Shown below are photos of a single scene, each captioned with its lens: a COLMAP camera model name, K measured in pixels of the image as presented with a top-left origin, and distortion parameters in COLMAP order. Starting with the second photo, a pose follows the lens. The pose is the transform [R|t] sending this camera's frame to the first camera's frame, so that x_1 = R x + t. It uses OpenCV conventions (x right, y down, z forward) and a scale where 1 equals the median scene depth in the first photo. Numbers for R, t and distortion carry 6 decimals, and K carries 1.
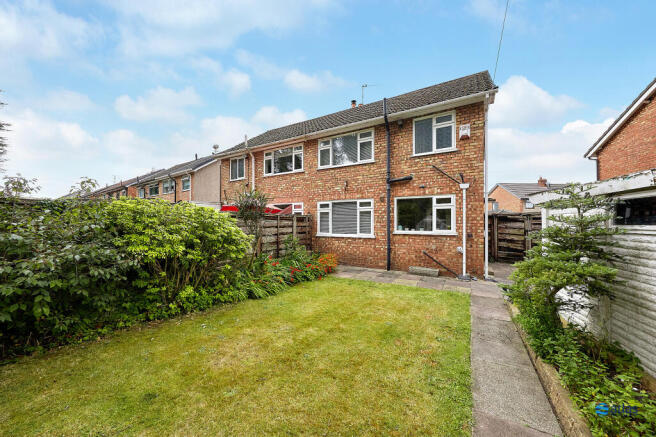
lens RADIAL K [[248.5, 0, 328.0], [0, 248.5, 218.5], [0, 0, 1]] dist [-0.001072, -0.000054]
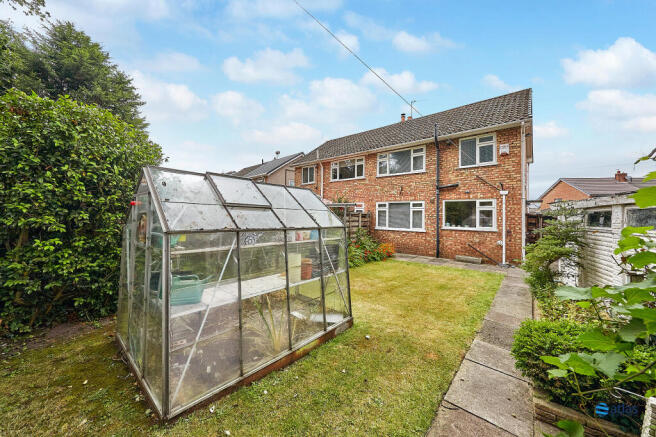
lens RADIAL K [[223.2, 0, 324.9], [0, 223.2, 208.8], [0, 0, 1]] dist [0.000224, 0.000000]
pose [[0.977526, 0.010076, -0.210575, -0.081907], [-0.014555, 0.999699, -0.019731, -0.010142], [0.210313, 0.022353, 0.977379, -0.242194]]
